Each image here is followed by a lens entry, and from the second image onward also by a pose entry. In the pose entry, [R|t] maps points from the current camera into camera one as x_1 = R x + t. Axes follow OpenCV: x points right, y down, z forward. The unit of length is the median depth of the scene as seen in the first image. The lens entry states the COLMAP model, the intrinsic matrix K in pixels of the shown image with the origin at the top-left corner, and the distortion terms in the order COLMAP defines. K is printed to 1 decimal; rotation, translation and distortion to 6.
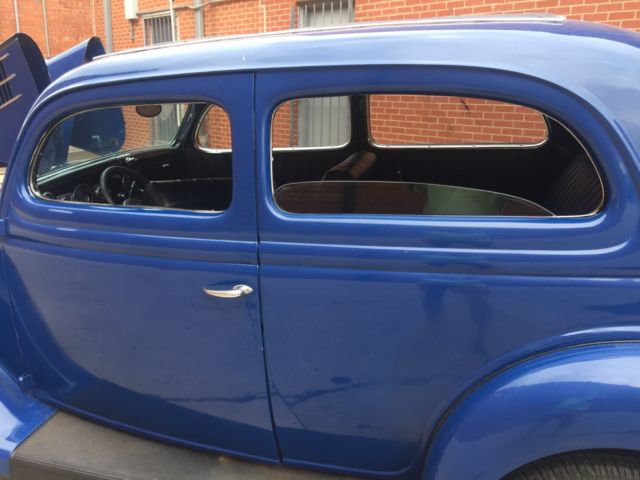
lens RADIAL K [[540.3, 0, 323.6], [0, 540.3, 240.0], [0, 0, 1]] dist [0.072854, -0.122448]
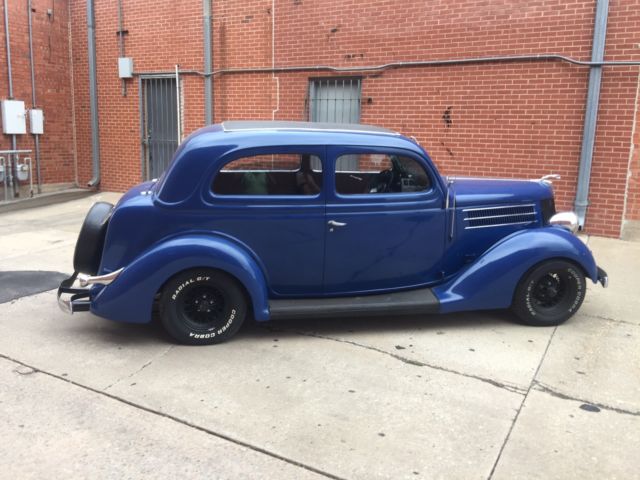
lens RADIAL K [[540.3, 0, 321.5], [0, 540.3, 240.6], [0, 0, 1]] dist [0.072854, -0.122448]
pose [[0.957586, -0.045594, 0.284517, -0.351625], [0.067260, 0.995494, -0.066846, 0.051010], [-0.280187, 0.083148, 0.956338, -0.225413]]
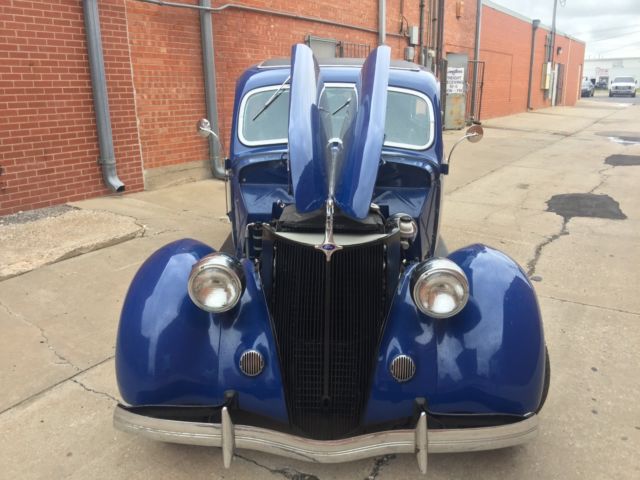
lens RADIAL K [[540.3, 0, 316.0], [0, 540.3, 230.5], [0, 0, 1]] dist [0.072854, -0.122448]
pose [[-0.228883, -0.247442, 0.941480, -0.490109], [0.286876, 0.907058, 0.308137, -0.107743], [-0.930223, 0.340615, -0.136625, 0.384896]]
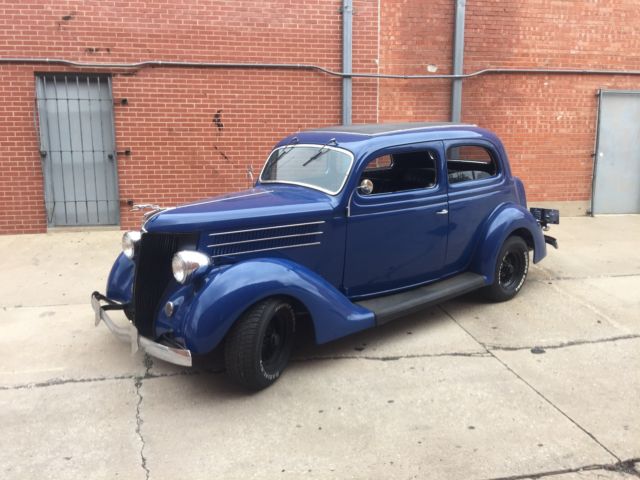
lens RADIAL K [[540.3, 0, 321.8], [0, 540.3, 234.7], [0, 0, 1]] dist [0.072854, -0.122448]
pose [[0.555566, -0.153348, 0.817209, -0.563494], [0.236445, 0.971406, 0.021540, -0.003078], [-0.797145, 0.181259, 0.575938, -0.029687]]
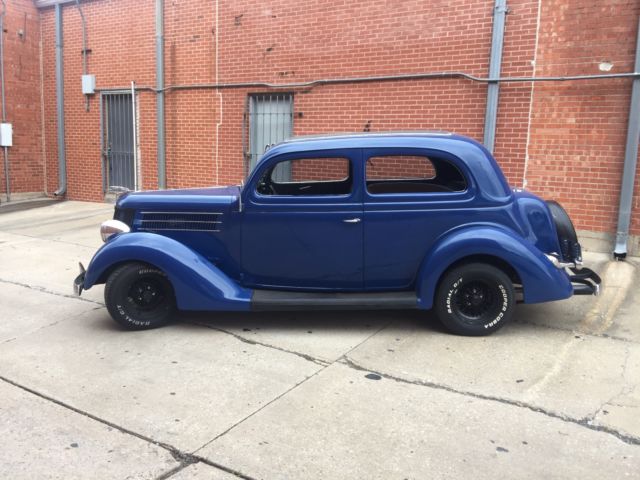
lens RADIAL K [[540.3, 0, 323.2], [0, 540.3, 242.7], [0, 0, 1]] dist [0.072854, -0.122448]
pose [[0.964164, -0.029333, 0.263680, -0.207188], [0.056624, 0.993721, -0.096503, 0.091080], [-0.259193, 0.107975, 0.959771, -0.328861]]
